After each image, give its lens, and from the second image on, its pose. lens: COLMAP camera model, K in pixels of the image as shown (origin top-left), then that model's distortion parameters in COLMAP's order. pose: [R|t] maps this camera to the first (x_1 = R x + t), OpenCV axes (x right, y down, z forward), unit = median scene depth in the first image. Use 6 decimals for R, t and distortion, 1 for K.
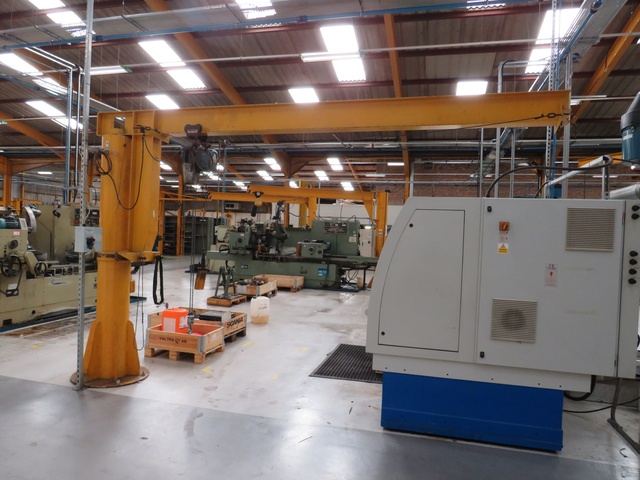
lens RADIAL K [[454.8, 0, 320.7], [0, 454.8, 239.9], [0, 0, 1]] dist [0.007466, -0.008313]
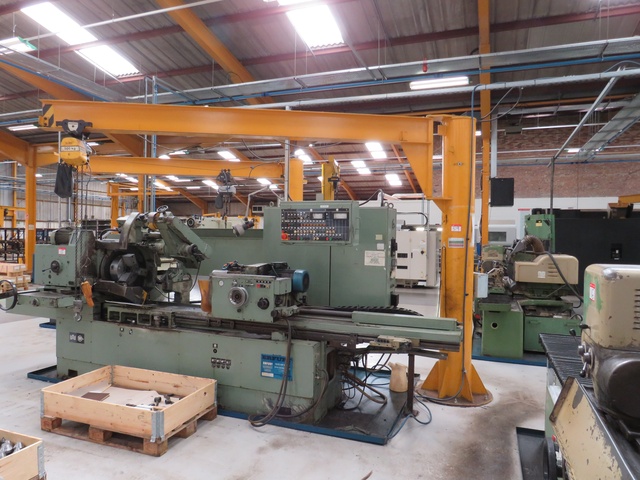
lens RADIAL K [[454.8, 0, 317.6], [0, 454.8, 239.8], [0, 0, 1]] dist [0.007466, -0.008313]
pose [[0.992547, -0.023314, -0.119614, 0.071794], [0.021971, 0.999680, -0.012532, -0.011652], [0.119868, 0.009810, 0.992741, 0.677370]]
